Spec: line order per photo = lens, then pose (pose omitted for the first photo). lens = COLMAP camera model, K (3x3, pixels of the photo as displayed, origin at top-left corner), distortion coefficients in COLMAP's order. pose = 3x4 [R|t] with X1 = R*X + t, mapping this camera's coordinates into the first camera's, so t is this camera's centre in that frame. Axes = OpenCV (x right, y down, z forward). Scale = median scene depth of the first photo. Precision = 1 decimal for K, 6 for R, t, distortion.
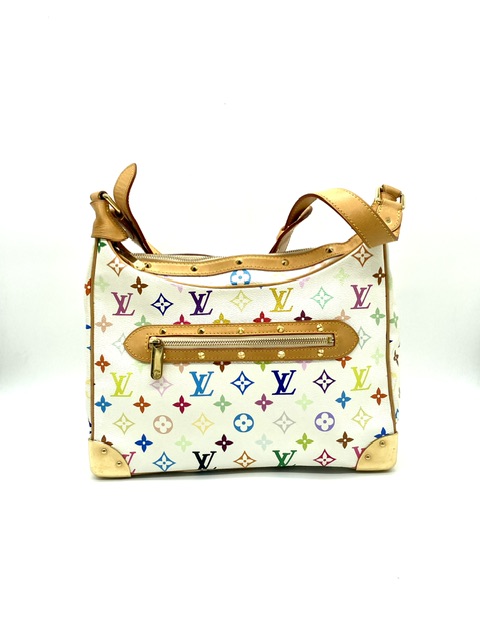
lens RADIAL K [[599.7, 0, 240.0], [0, 599.7, 320.0], [0, 0, 1]] dist [-0.005257, -0.018026]
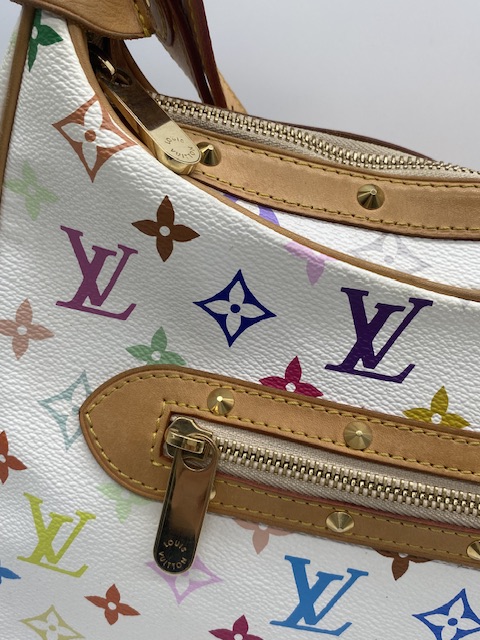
lens RADIAL K [[599.7, 0, 240.0], [0, 599.7, 320.0], [0, 0, 1]] dist [-0.005257, -0.018026]
pose [[0.981105, 0.191697, 0.026158, -0.134095], [-0.192456, 0.953136, 0.233438, -0.086499], [0.019817, -0.234061, 0.972020, 0.729763]]
